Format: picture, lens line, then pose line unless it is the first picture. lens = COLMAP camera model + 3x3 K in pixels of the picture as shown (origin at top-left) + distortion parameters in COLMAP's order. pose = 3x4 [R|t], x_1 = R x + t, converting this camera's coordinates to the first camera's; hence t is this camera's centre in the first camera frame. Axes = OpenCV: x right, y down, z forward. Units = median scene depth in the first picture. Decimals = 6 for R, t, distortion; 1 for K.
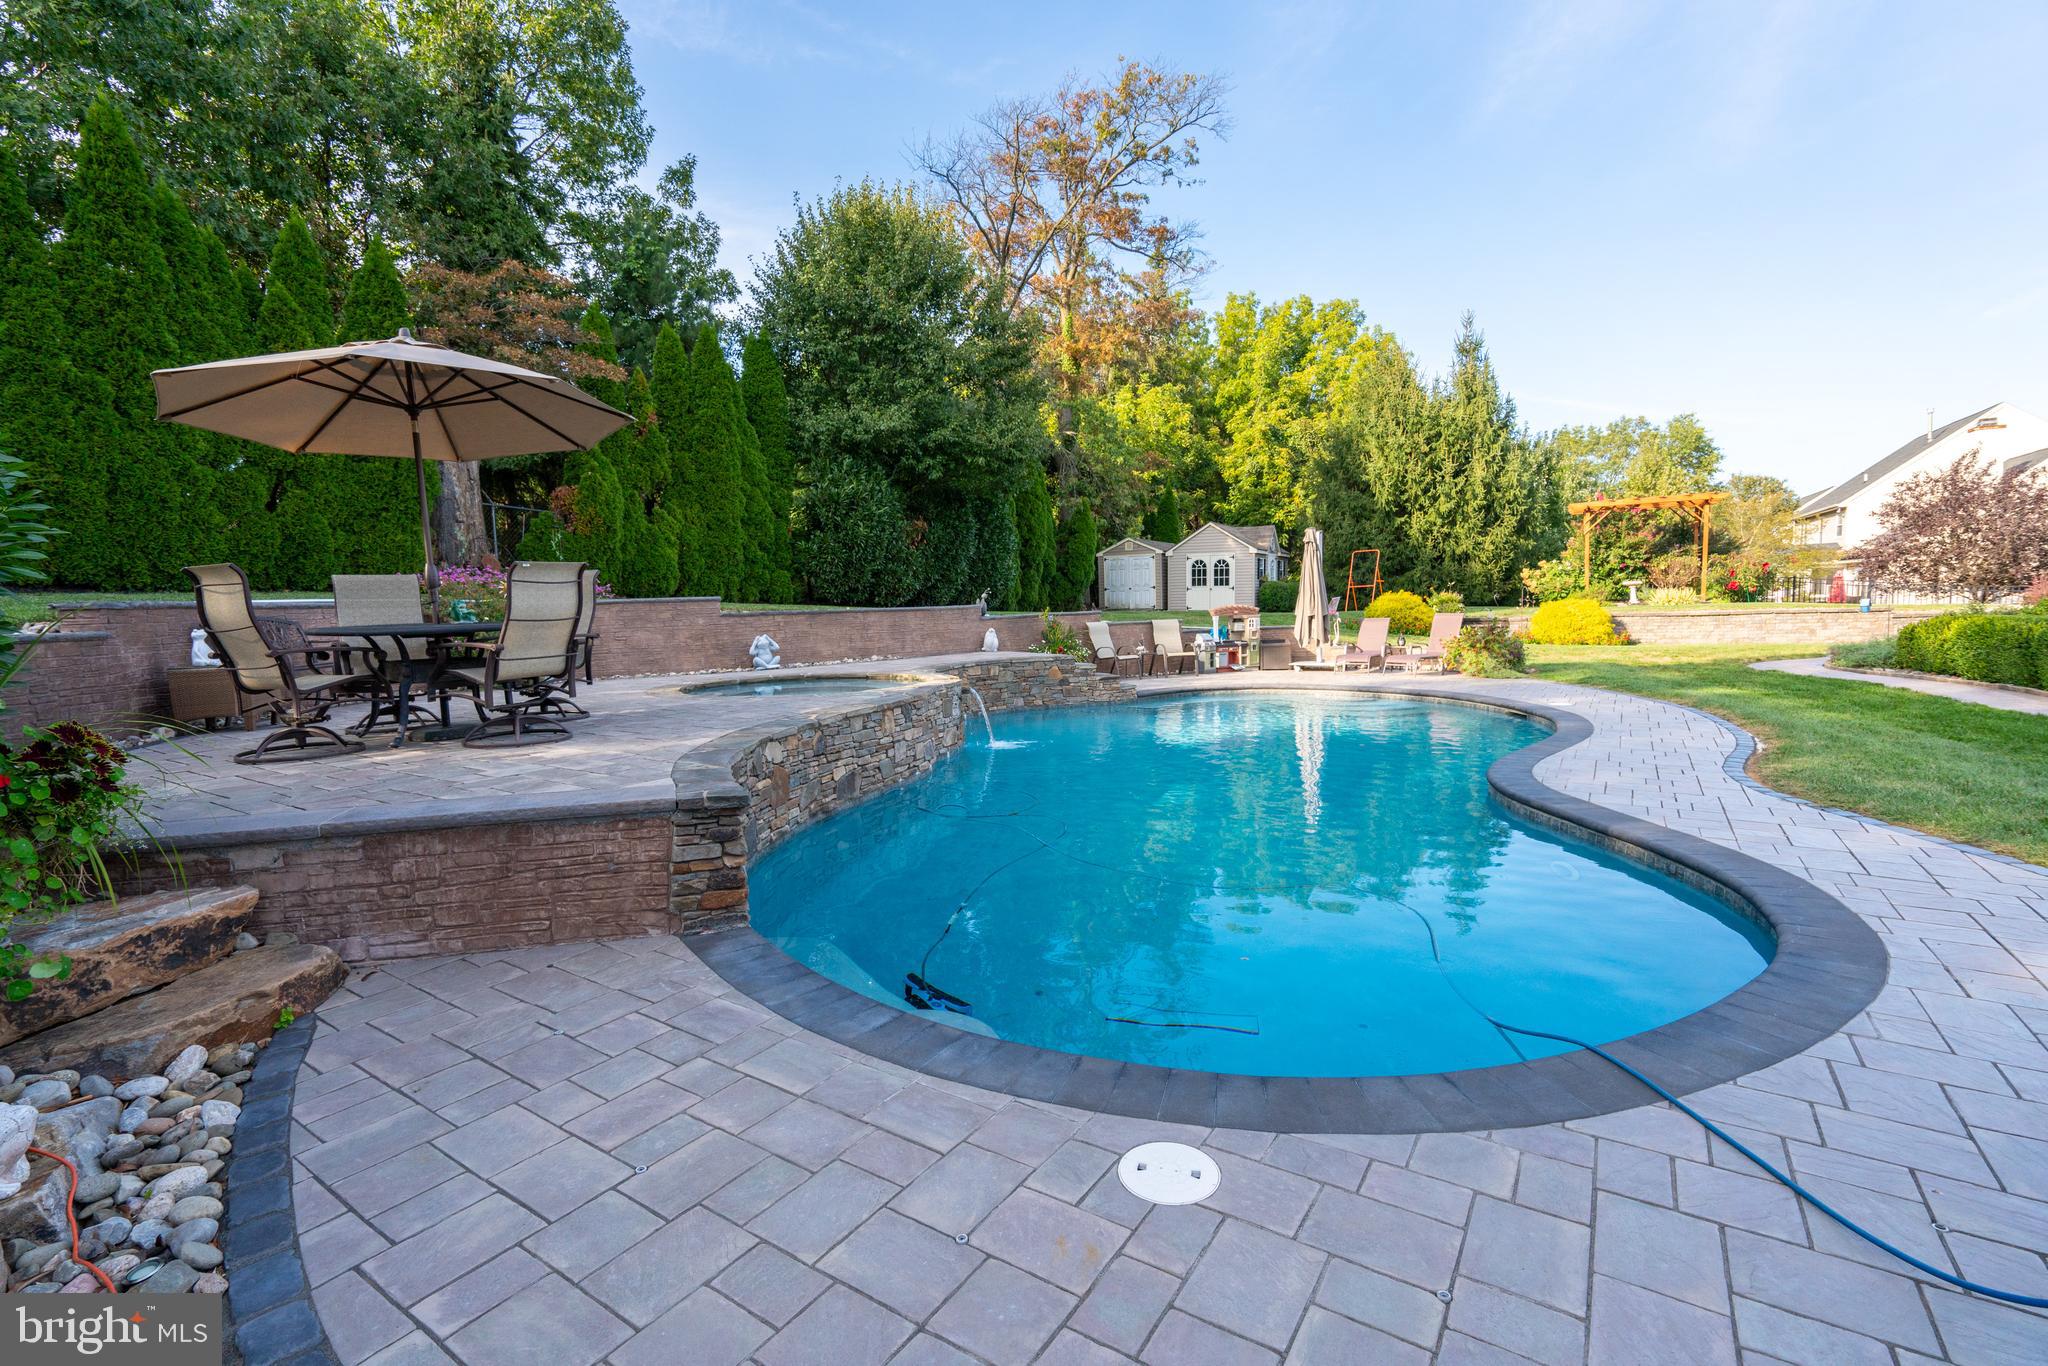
lens RADIAL K [[916.4, 0, 1023.1], [0, 916.4, 700.2], [0, 0, 1]] dist [-0.021563, 0.010477]
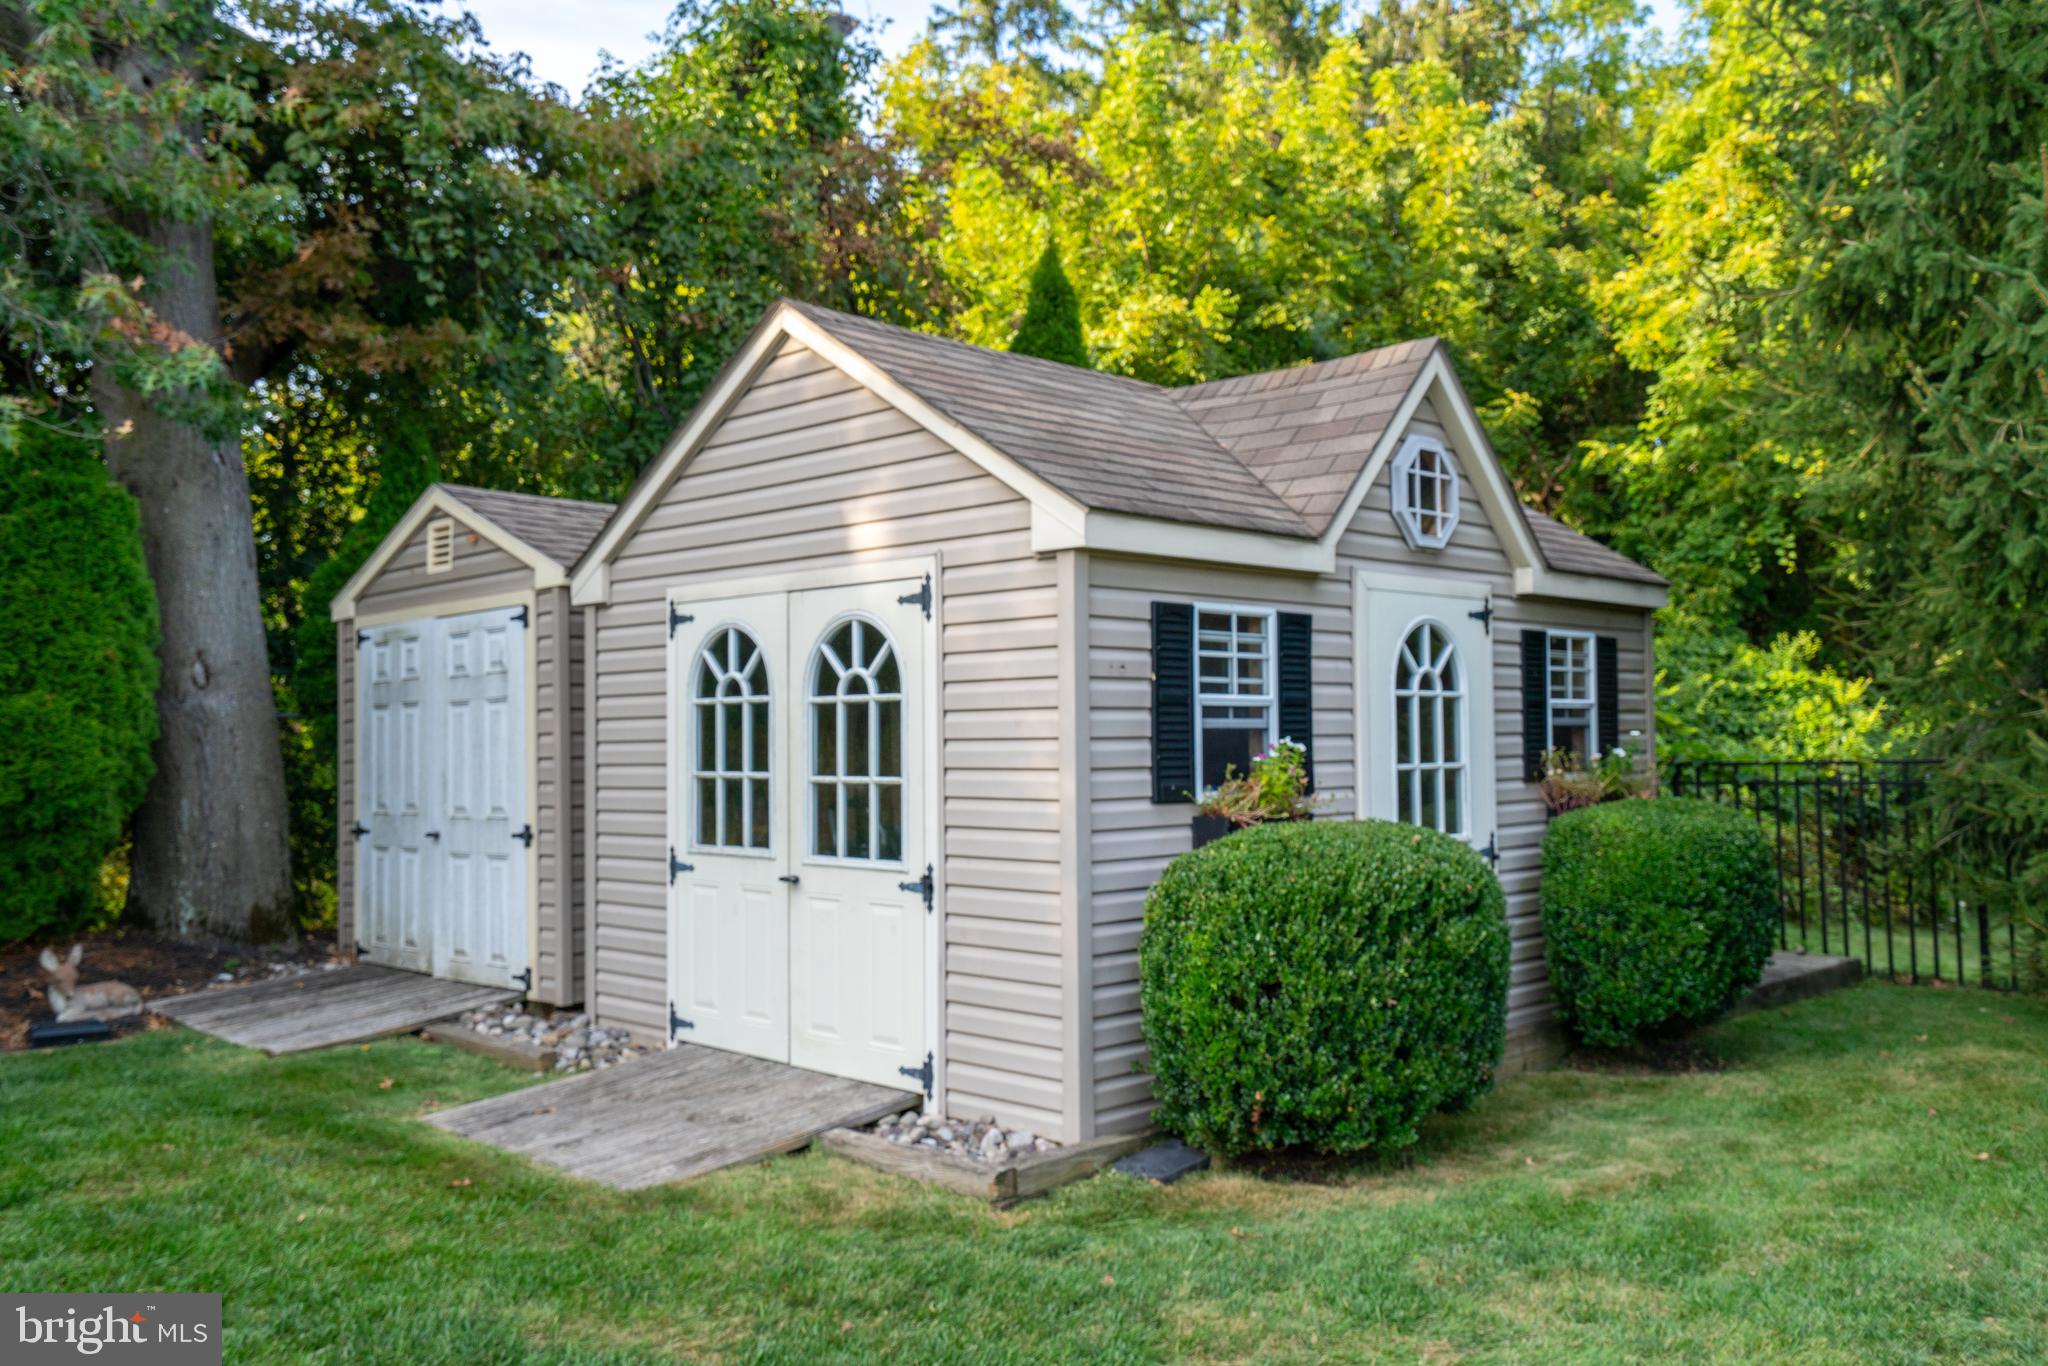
lens RADIAL K [[1802.9, 0, 1024.0], [0, 1802.9, 683.0], [0, 0, 1]] dist [0.001552, 0.000115]
pose [[0.974469, -0.005665, -0.224453, 0.282008], [-0.026528, 0.989774, -0.140155, -0.113946], [0.222952, 0.142531, 0.964353, 0.779596]]
